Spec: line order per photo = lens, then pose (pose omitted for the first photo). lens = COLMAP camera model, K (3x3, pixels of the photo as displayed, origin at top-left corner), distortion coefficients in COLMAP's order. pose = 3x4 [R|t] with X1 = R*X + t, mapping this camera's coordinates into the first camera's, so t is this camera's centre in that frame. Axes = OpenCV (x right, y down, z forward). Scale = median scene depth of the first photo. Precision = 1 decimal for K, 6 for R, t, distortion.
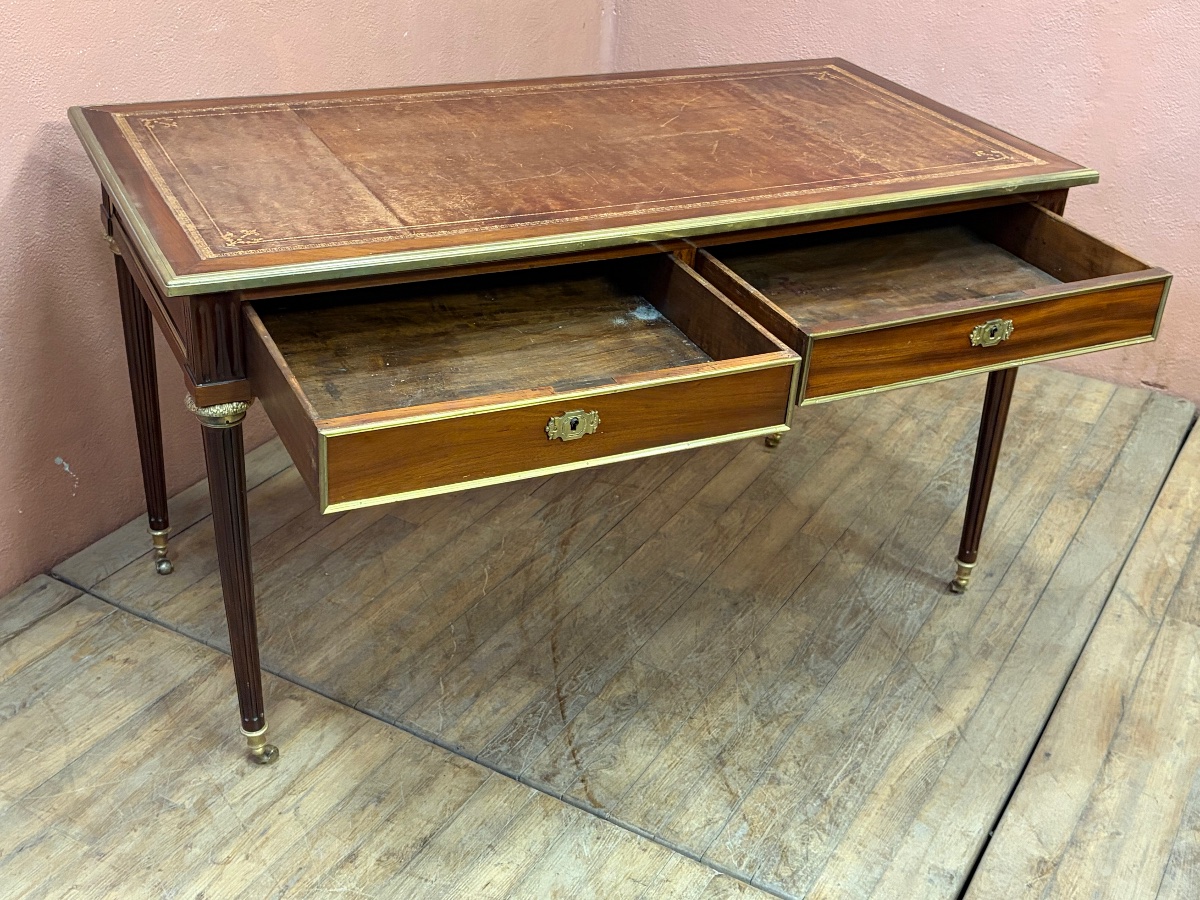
lens RADIAL K [[1481.1, 0, 600.0], [0, 1481.1, 450.0], [0, 0, 1]] dist [0.192545, -0.702208]
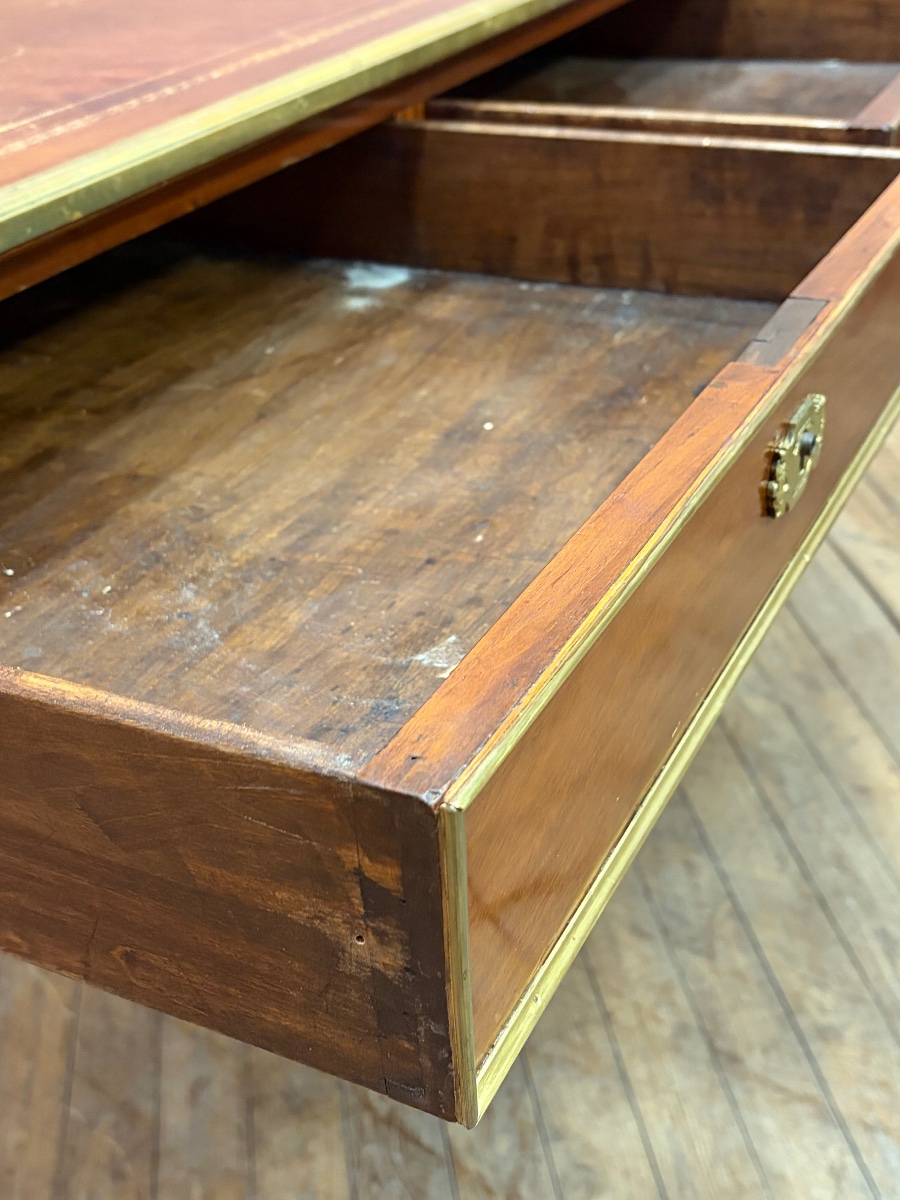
lens RADIAL K [[1481.1, 0, 450.0], [0, 1481.1, 600.0], [0, 0, 1]] dist [0.192545, -0.702208]
pose [[0.782426, -0.404040, 0.473878, -0.188205], [0.400975, 0.909086, 0.113055, -0.042528], [-0.476475, 0.101556, 0.873303, 0.563726]]
